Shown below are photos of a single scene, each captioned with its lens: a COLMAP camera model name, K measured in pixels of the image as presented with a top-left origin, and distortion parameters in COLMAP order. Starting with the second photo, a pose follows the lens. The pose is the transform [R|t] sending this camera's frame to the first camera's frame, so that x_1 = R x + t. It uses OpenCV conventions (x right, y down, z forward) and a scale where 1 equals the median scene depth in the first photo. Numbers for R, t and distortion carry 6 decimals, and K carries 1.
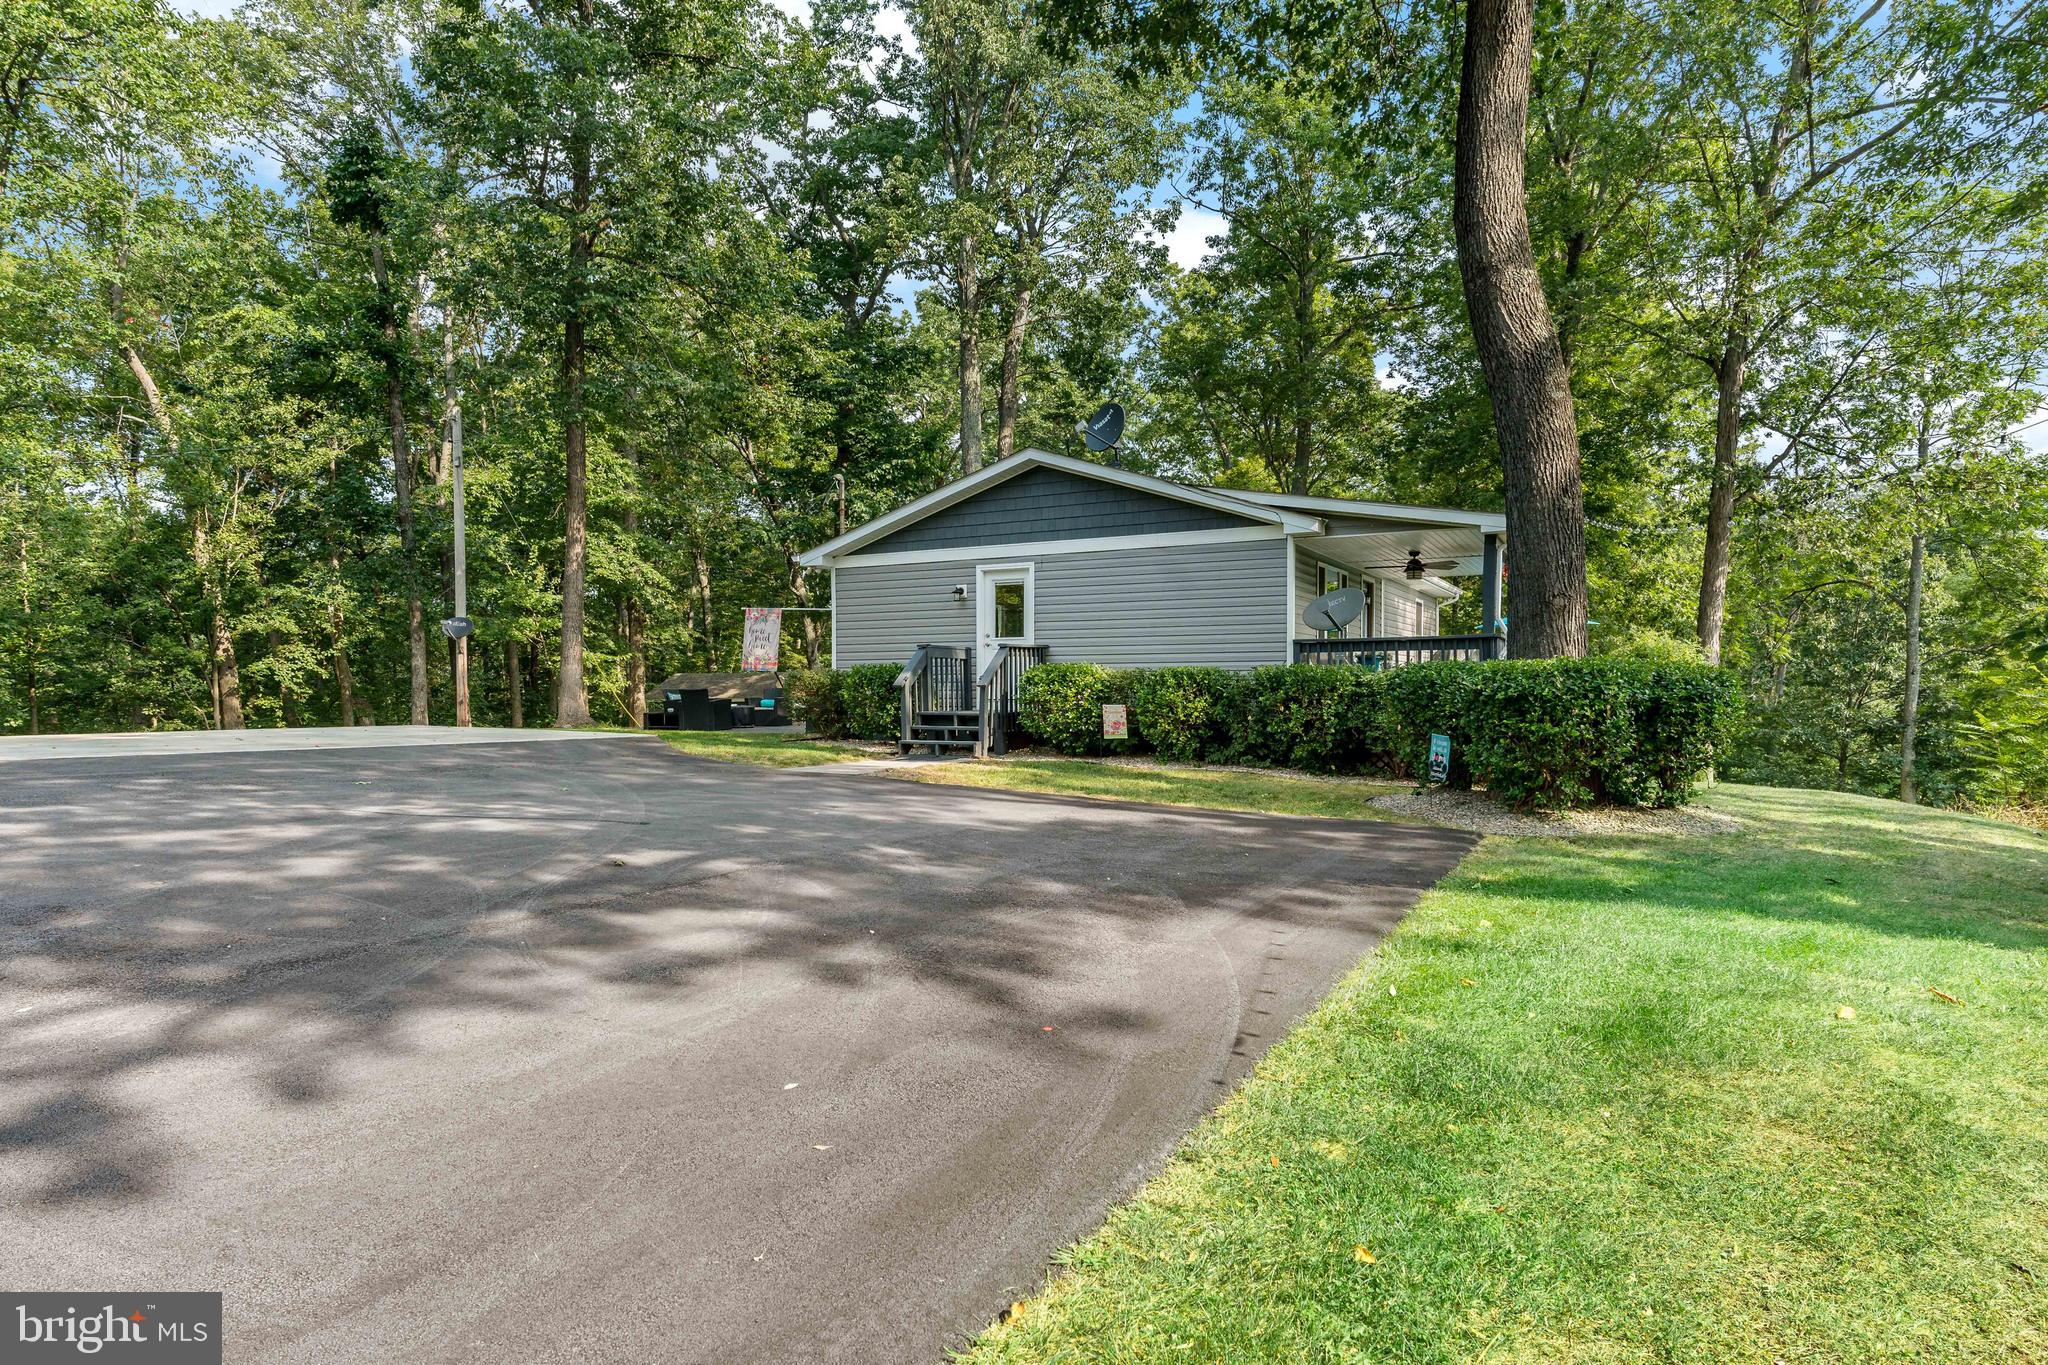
lens RADIAL K [[1148.4, 0, 1009.5], [0, 1148.4, 724.7], [0, 0, 1]] dist [0.000112, -0.000959]
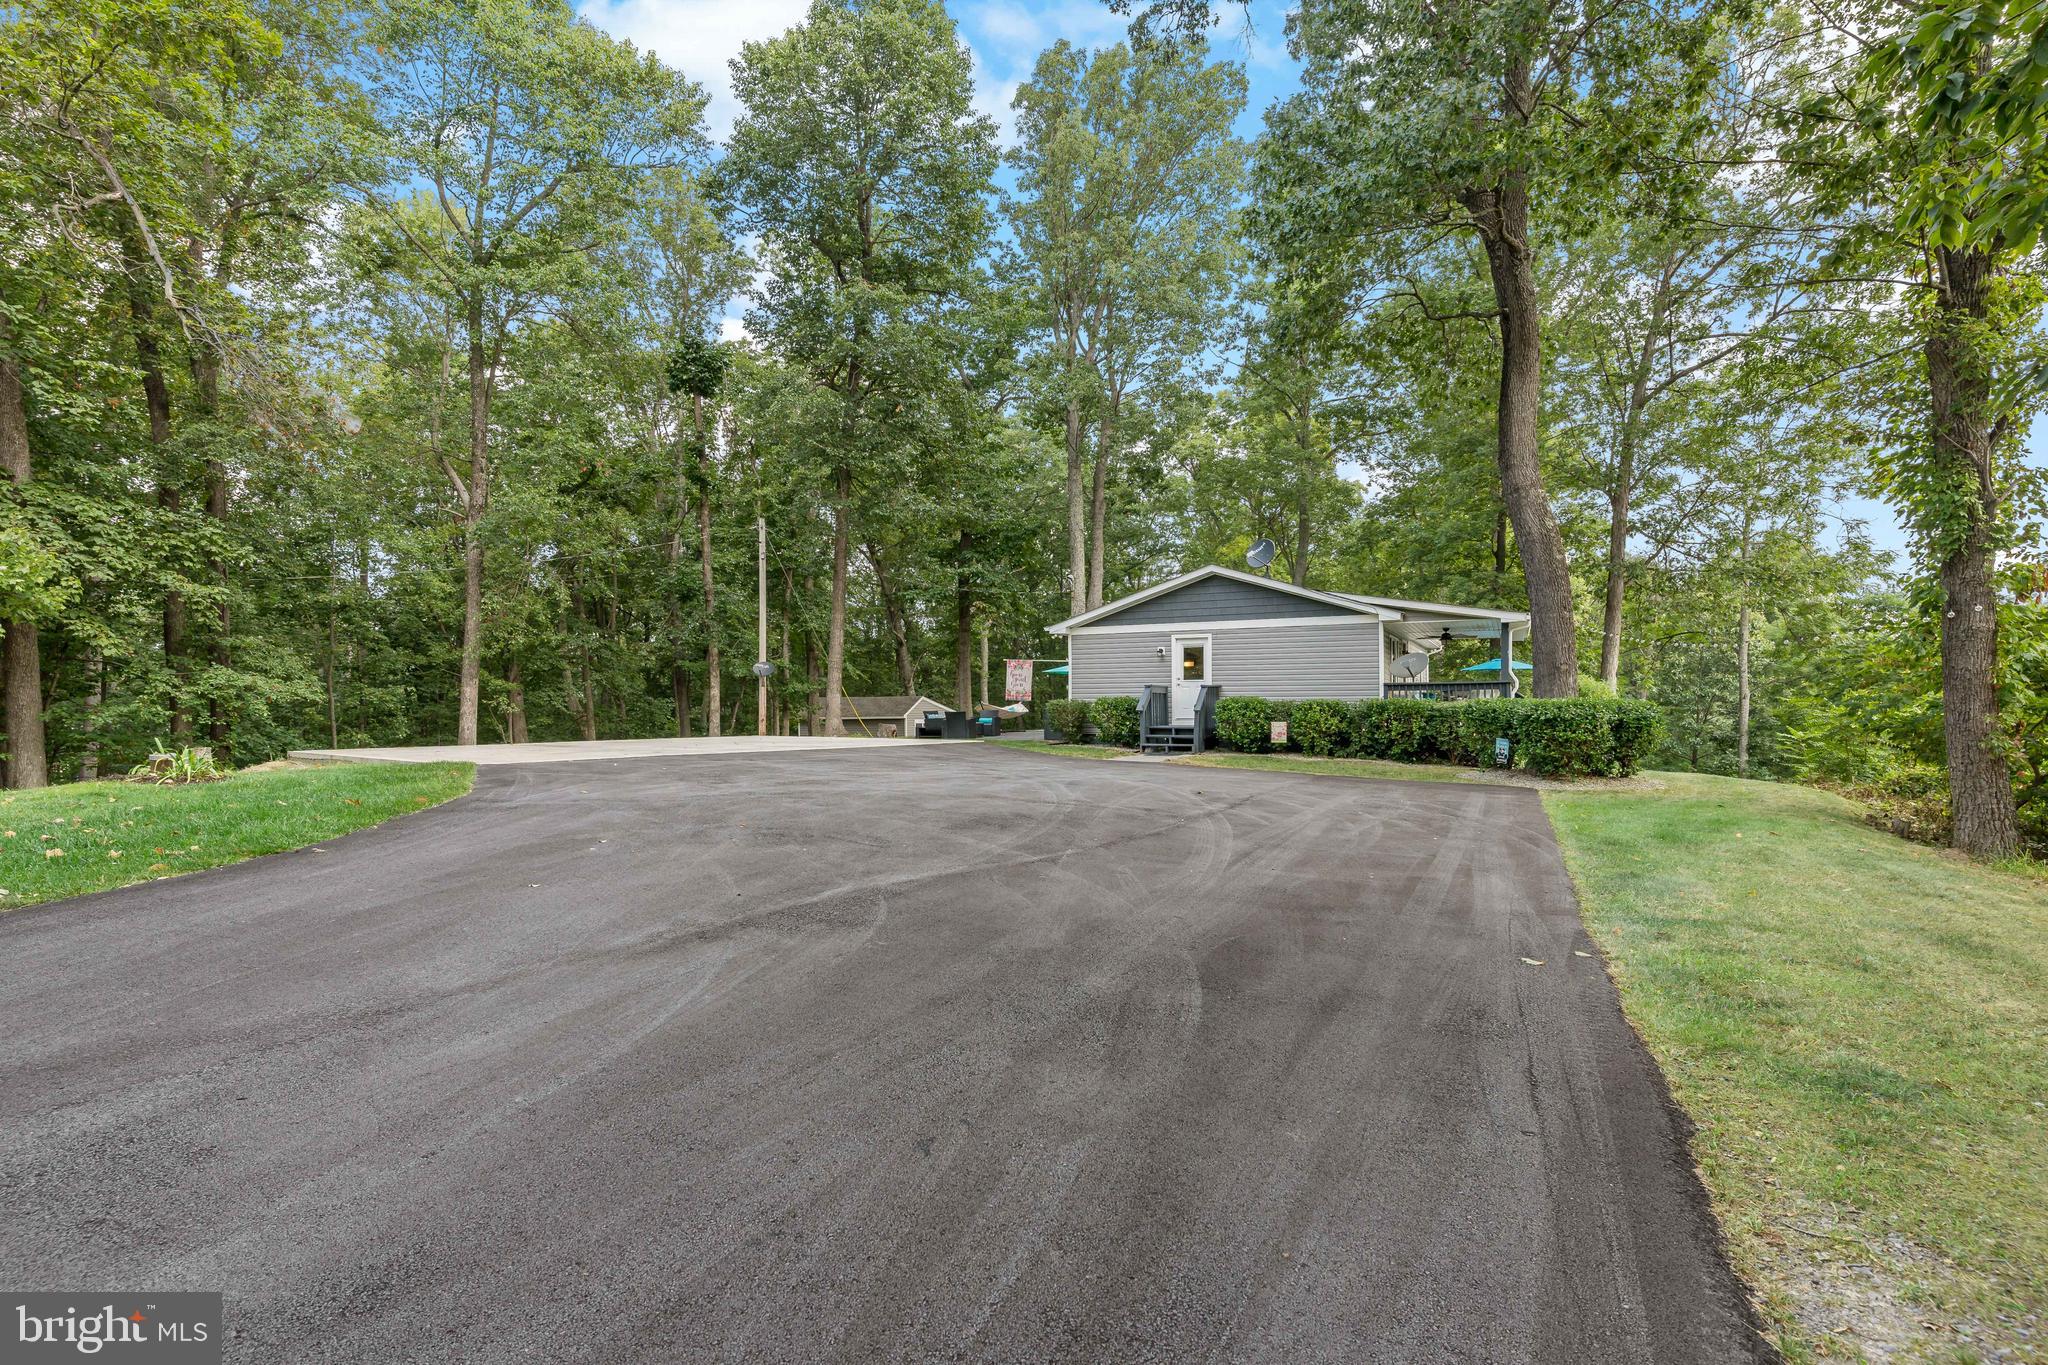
lens RADIAL K [[963.9, 0, 1017.3], [0, 963.9, 694.2], [0, 0, 1]] dist [0.002942, 0.000214]
pose [[0.999721, 0.000266, 0.023619, -0.273748], [0.000783, 0.999013, -0.044402, 0.003541], [-0.023608, 0.044408, 0.998734, -0.333697]]
